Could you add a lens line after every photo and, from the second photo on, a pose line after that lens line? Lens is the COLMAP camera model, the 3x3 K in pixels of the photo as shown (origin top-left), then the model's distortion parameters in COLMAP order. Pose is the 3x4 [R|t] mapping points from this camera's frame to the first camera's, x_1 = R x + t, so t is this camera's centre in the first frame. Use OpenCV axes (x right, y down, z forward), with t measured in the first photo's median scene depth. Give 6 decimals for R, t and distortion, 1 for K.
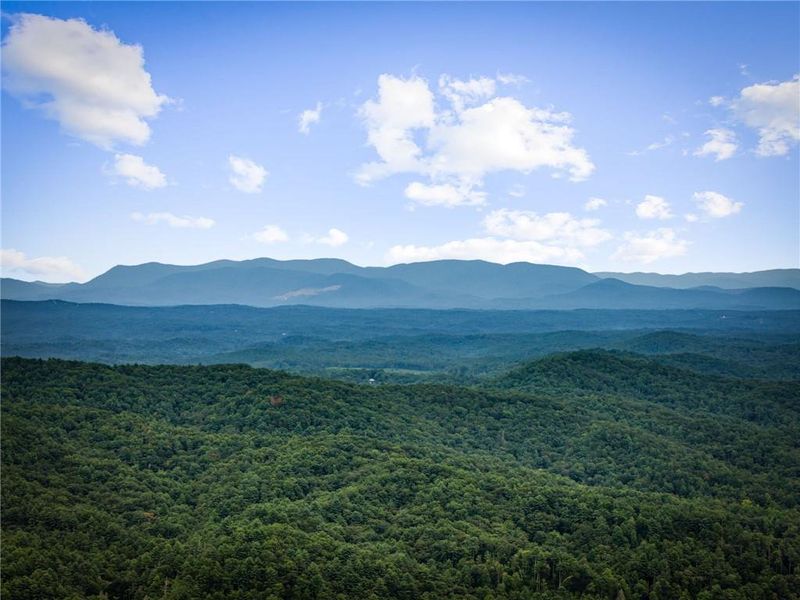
lens RADIAL K [[589.0, 0, 400.0], [0, 589.0, 300.0], [0, 0, 1]] dist [0.000191, 0.000996]
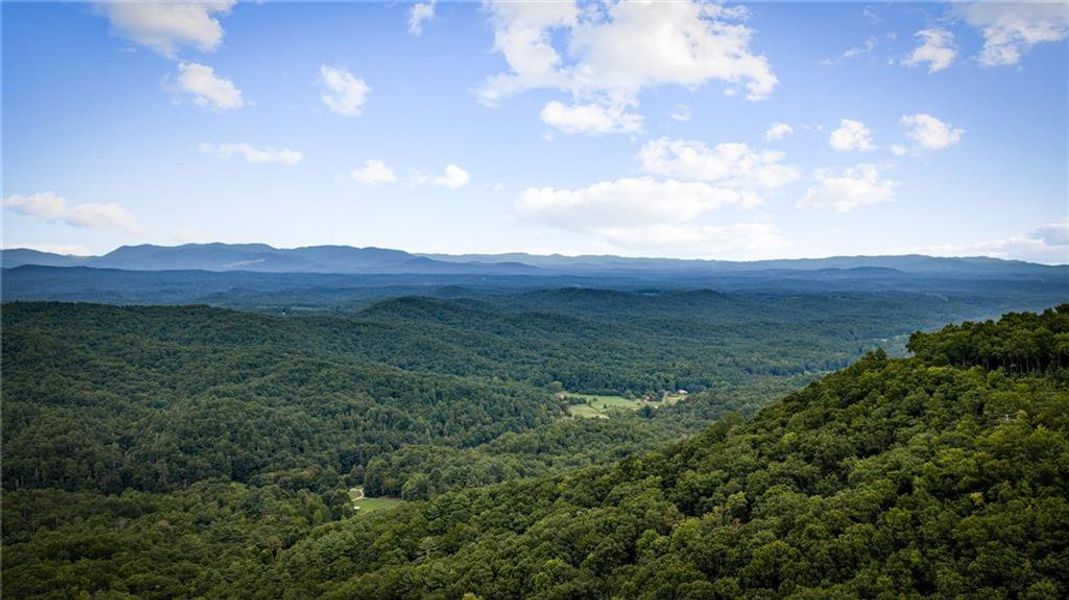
lens RADIAL K [[883.1, 0, 540.4], [0, 883.1, 301.0], [0, 0, 1]] dist [0.006238, -0.009964]
pose [[0.964444, -0.003343, 0.264265, -0.006756], [0.003264, 0.999994, 0.000737, 0.099293], [-0.264266, 0.000152, 0.964450, -1.716301]]
